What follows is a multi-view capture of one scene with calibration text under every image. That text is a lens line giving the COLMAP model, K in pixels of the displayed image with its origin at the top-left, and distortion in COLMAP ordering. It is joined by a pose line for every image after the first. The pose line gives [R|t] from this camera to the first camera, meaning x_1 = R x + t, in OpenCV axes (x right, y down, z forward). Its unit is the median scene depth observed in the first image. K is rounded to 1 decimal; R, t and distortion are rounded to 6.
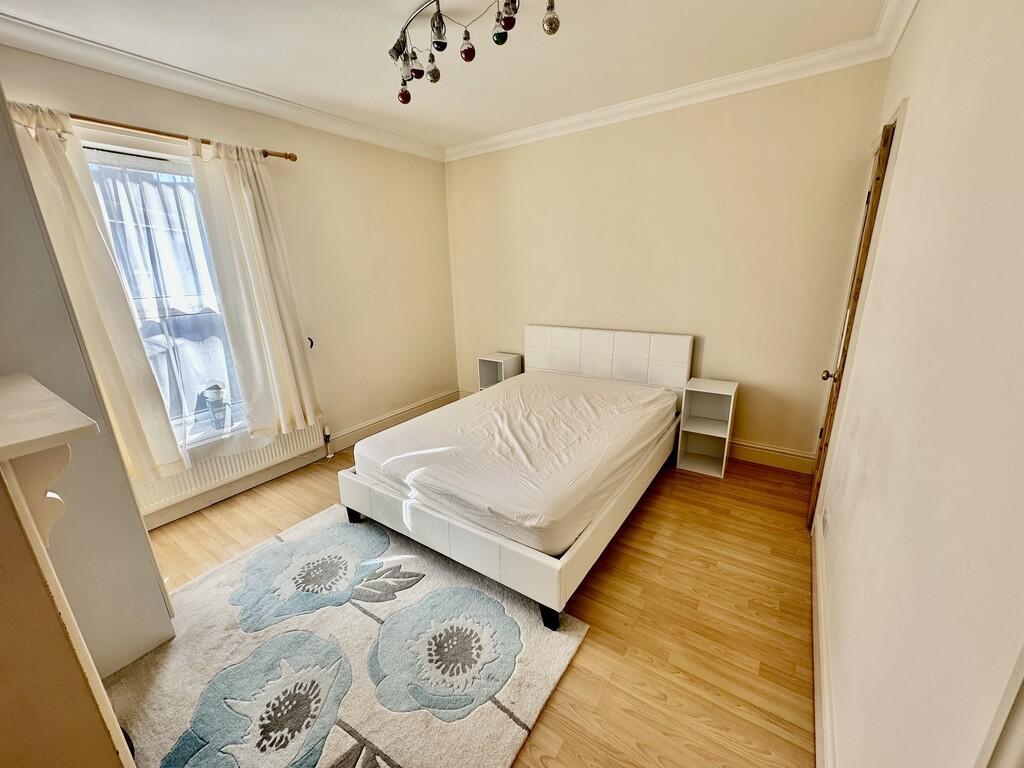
lens RADIAL K [[407.6, 0, 517.1], [0, 407.6, 385.0], [0, 0, 1]] dist [-0.007981, 0.001460]
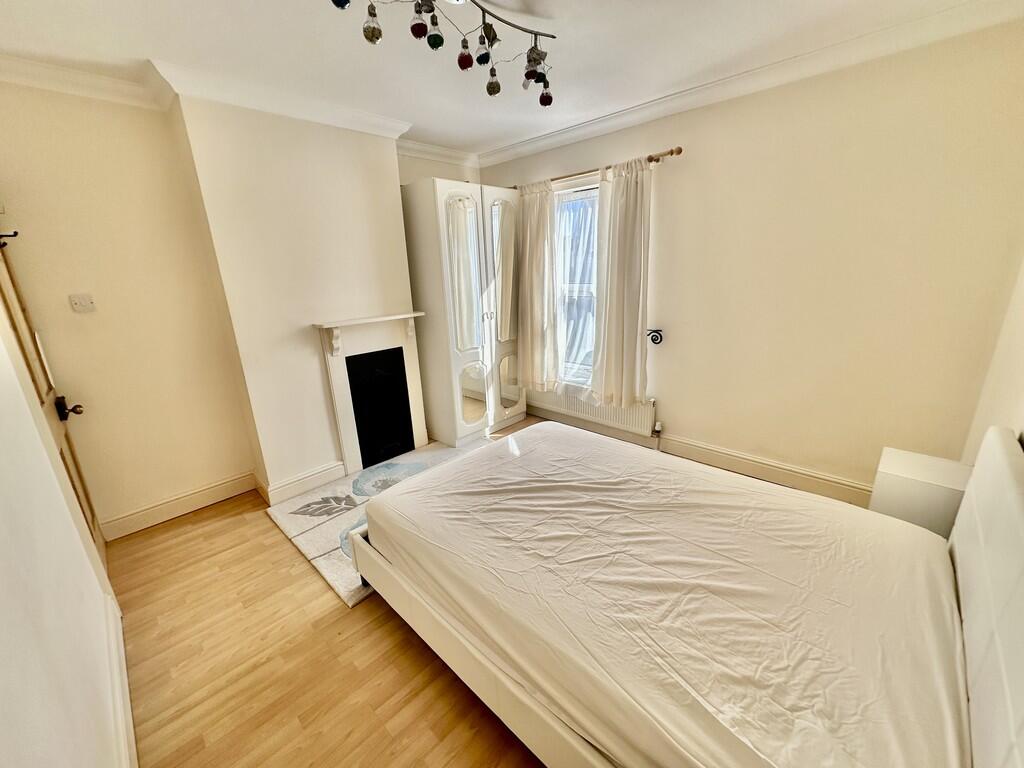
lens RADIAL K [[407.6, 0, 515.2], [0, 407.6, 388.5], [0, 0, 1]] dist [-0.007981, 0.001460]
pose [[-0.170619, 0.315505, -0.933459, 0.782085], [-0.228728, 0.908791, 0.348975, -0.374935], [0.958422, 0.273050, -0.082892, 1.106914]]
